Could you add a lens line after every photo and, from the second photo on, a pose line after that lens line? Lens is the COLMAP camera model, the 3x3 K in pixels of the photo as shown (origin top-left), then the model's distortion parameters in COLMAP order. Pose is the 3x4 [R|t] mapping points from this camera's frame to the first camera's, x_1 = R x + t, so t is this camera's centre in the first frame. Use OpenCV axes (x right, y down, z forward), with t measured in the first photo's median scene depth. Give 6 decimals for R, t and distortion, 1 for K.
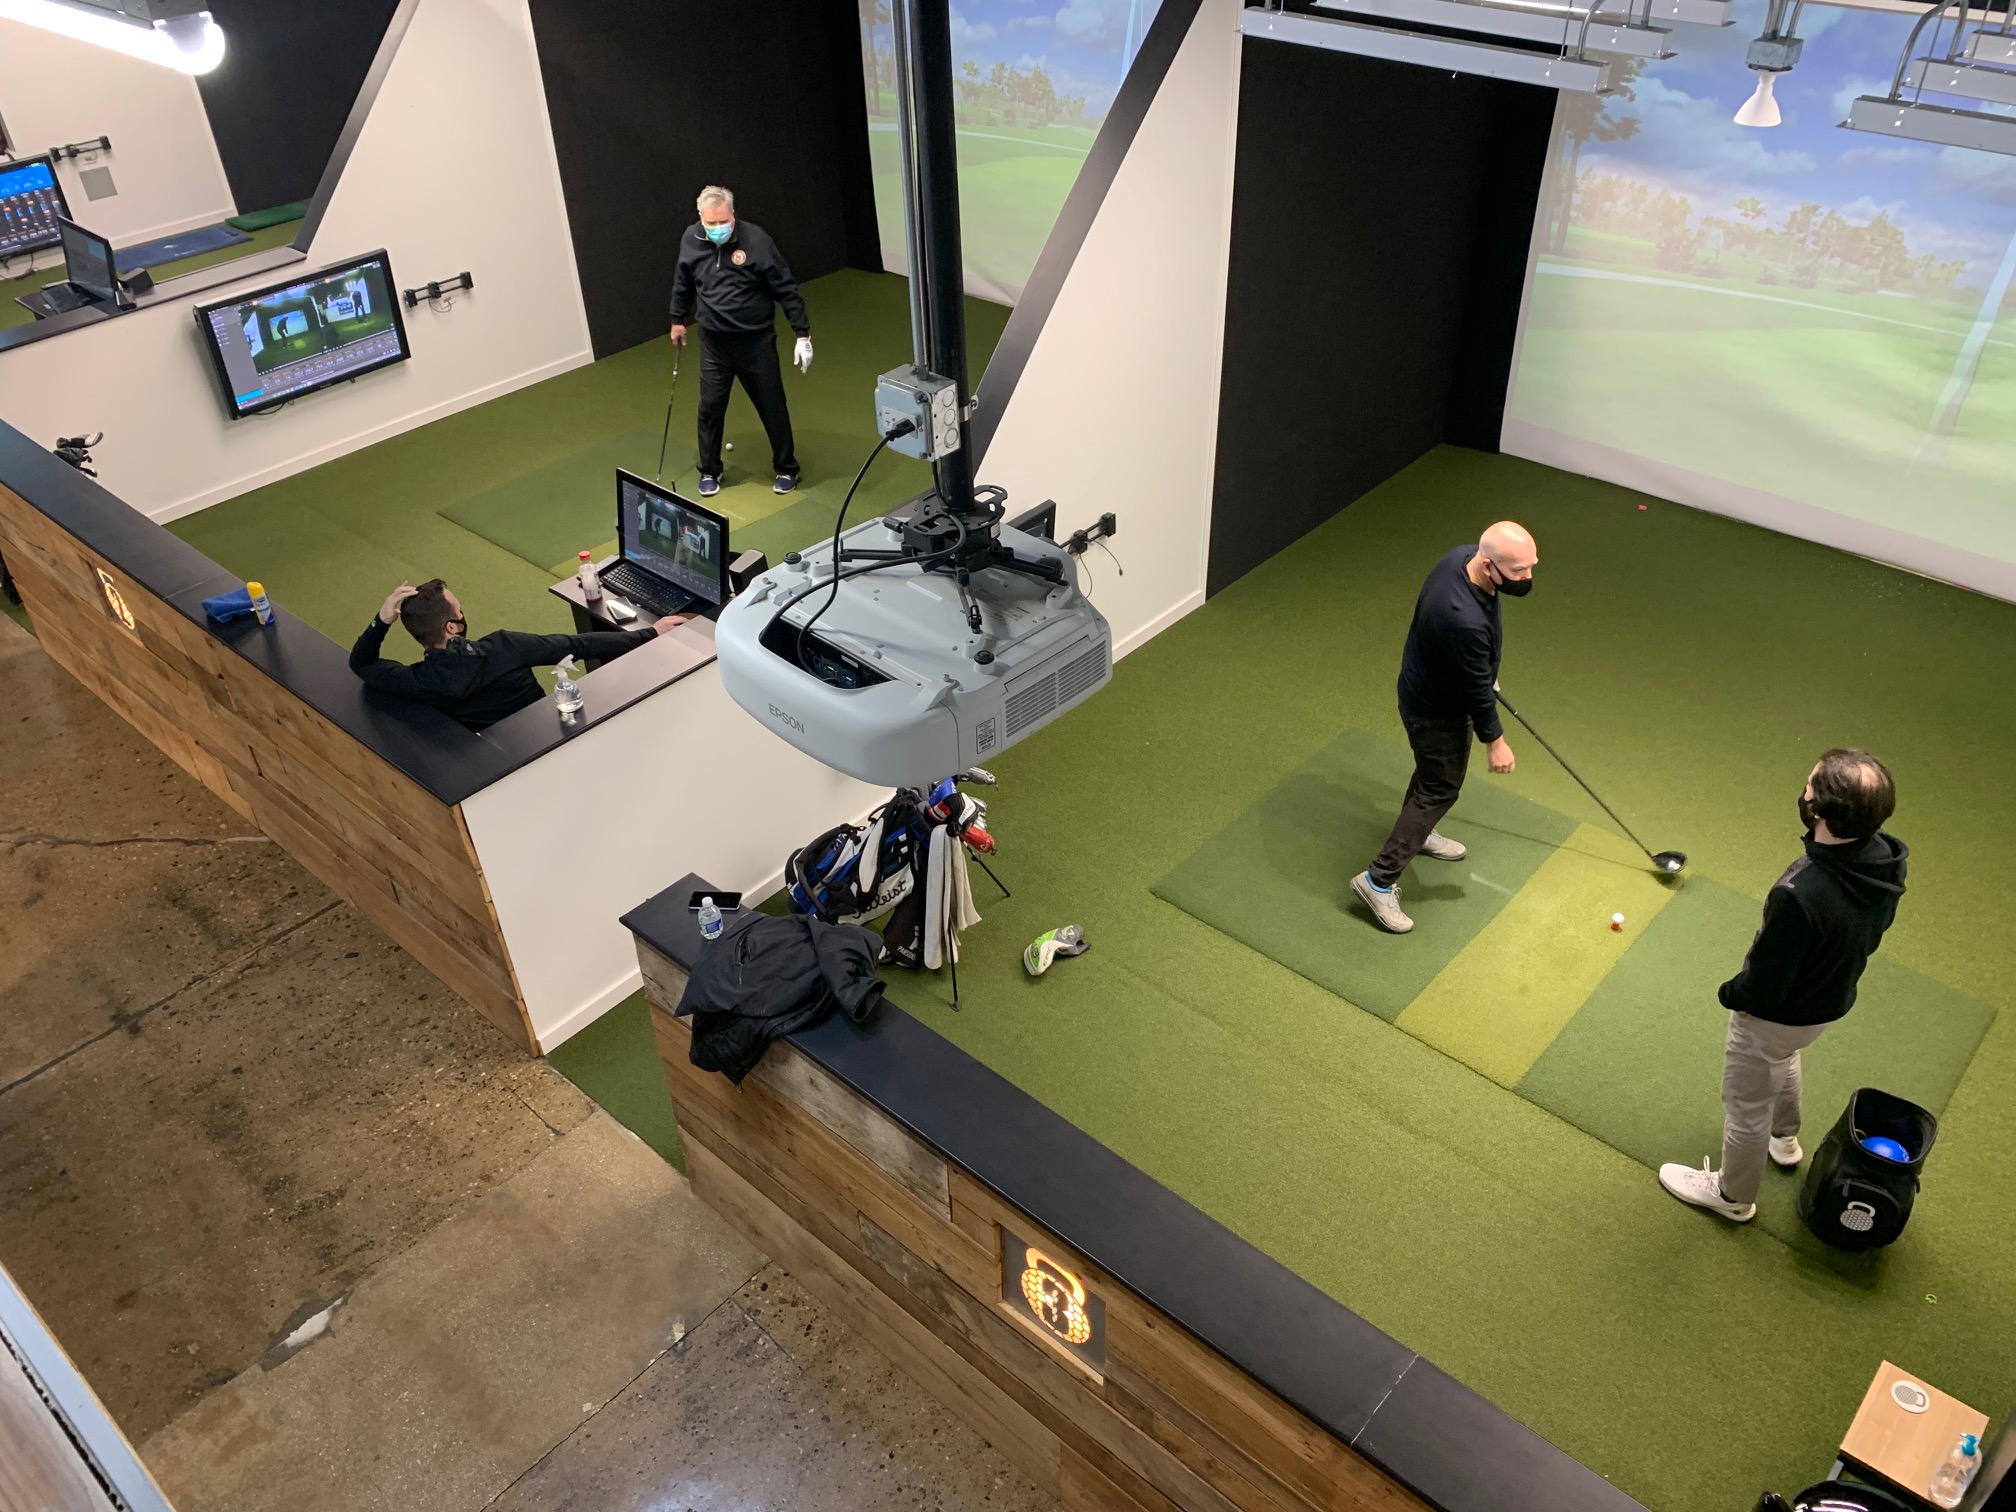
lens RADIAL K [[1537.8, 0, 1011.8], [0, 1537.8, 767.0], [0, 0, 1]] dist [-0.010384, -0.026509]
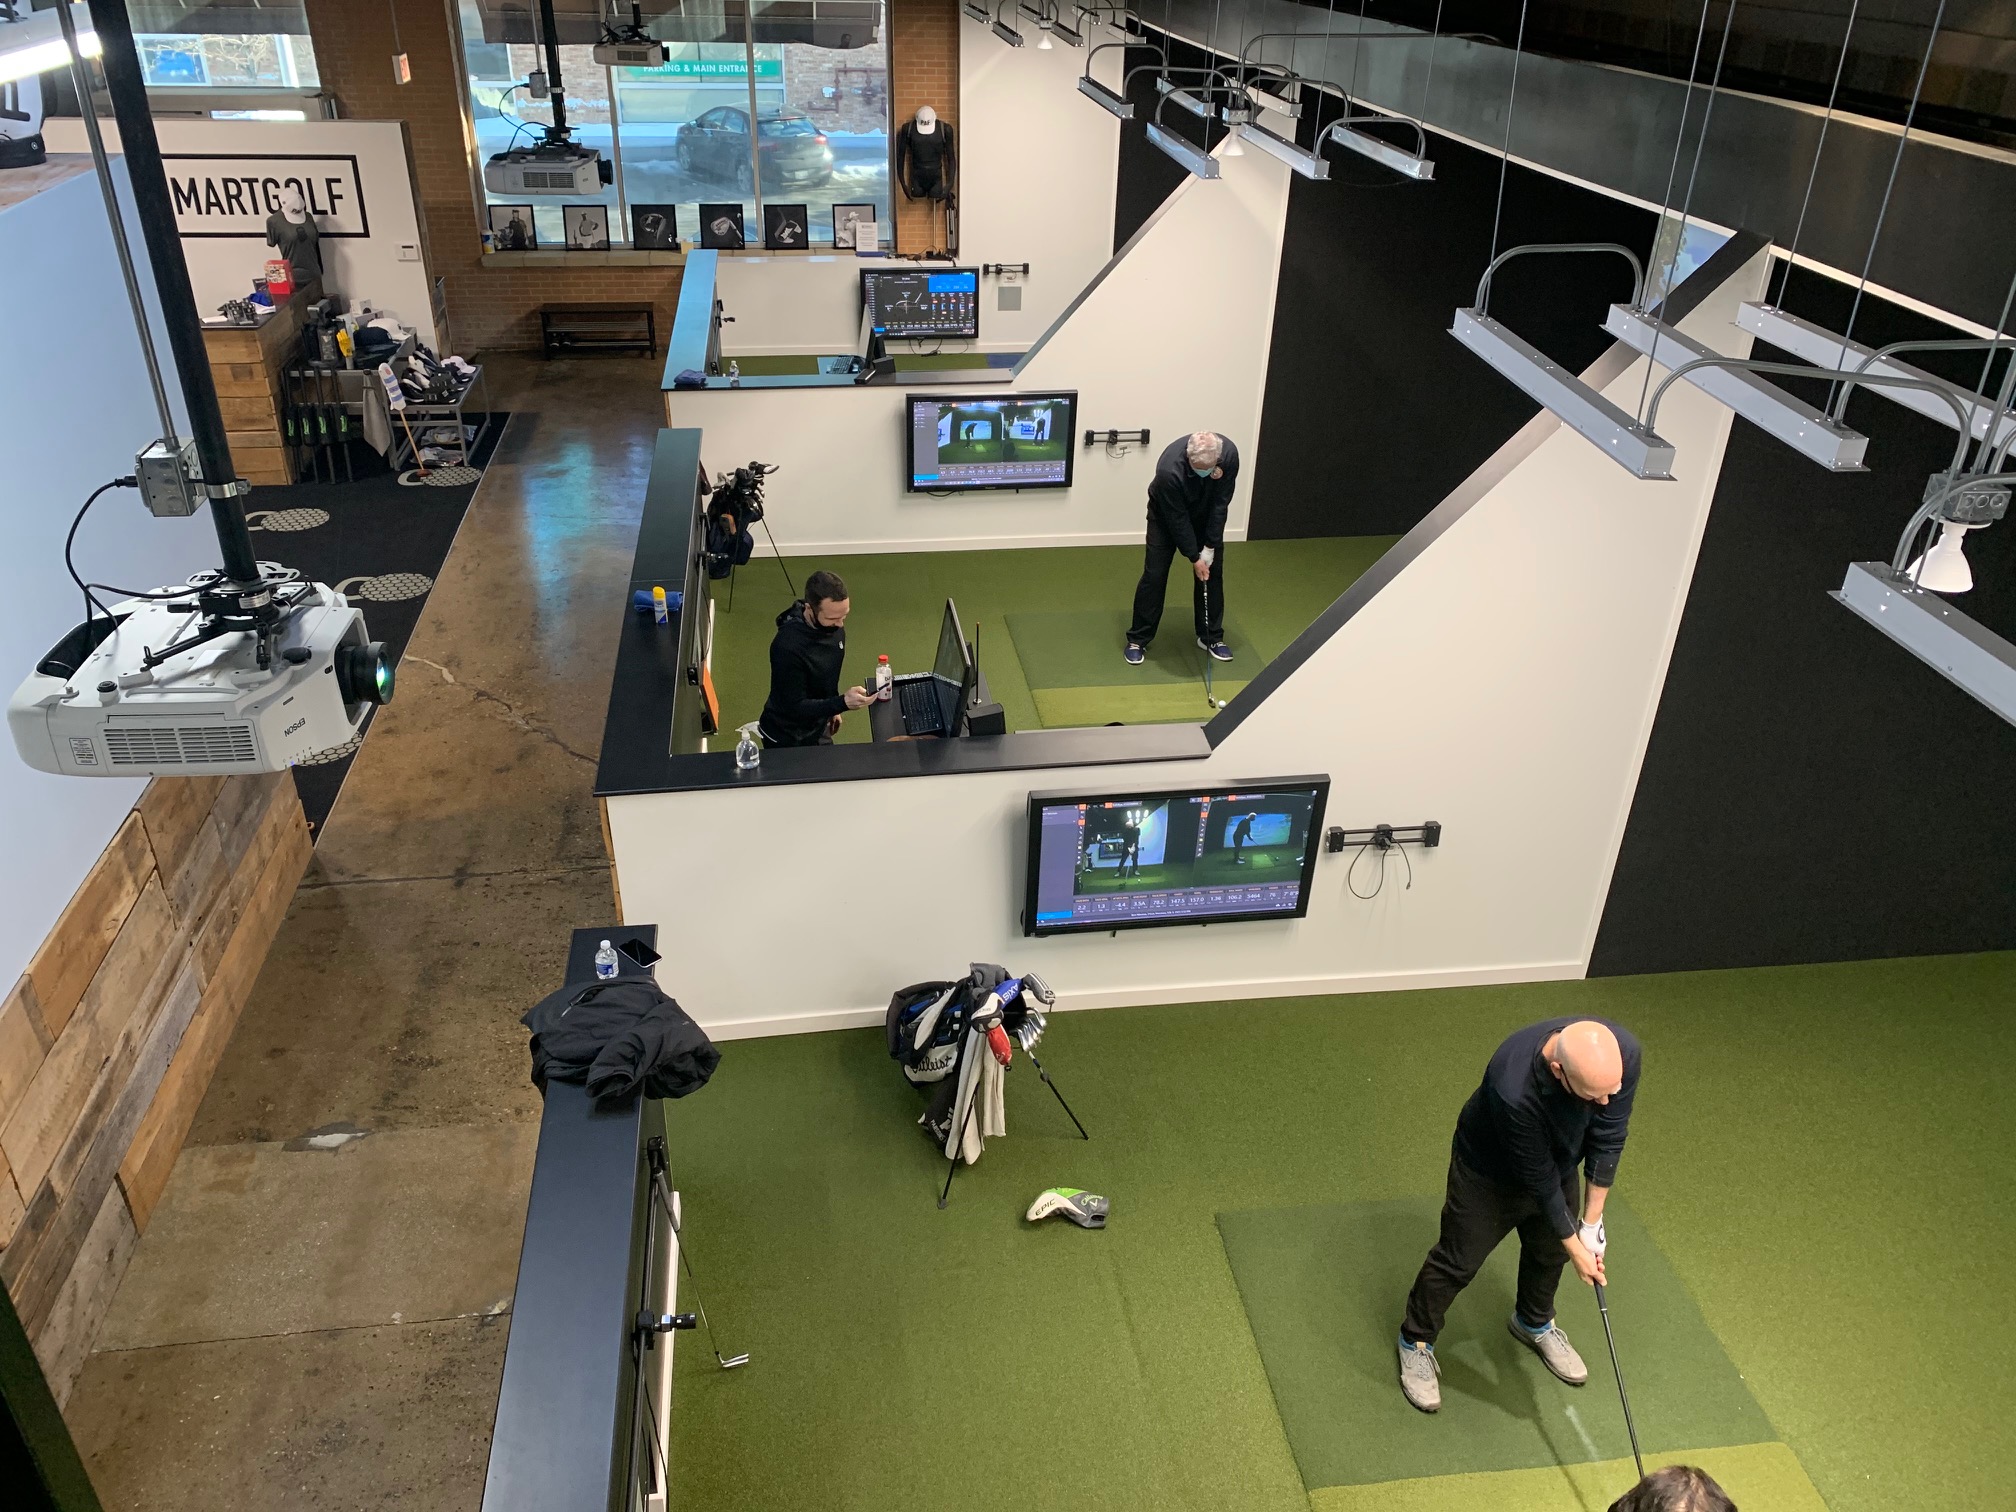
lens RADIAL K [[1537.8, 0, 1002.2], [0, 1537.8, 745.3], [0, 0, 1]] dist [-0.010384, -0.026509]
pose [[0.752620, 0.348003, -0.558978, 0.275983], [-0.423826, 0.905718, -0.006776, -0.072411], [0.503919, 0.242009, 0.829155, 0.099116]]
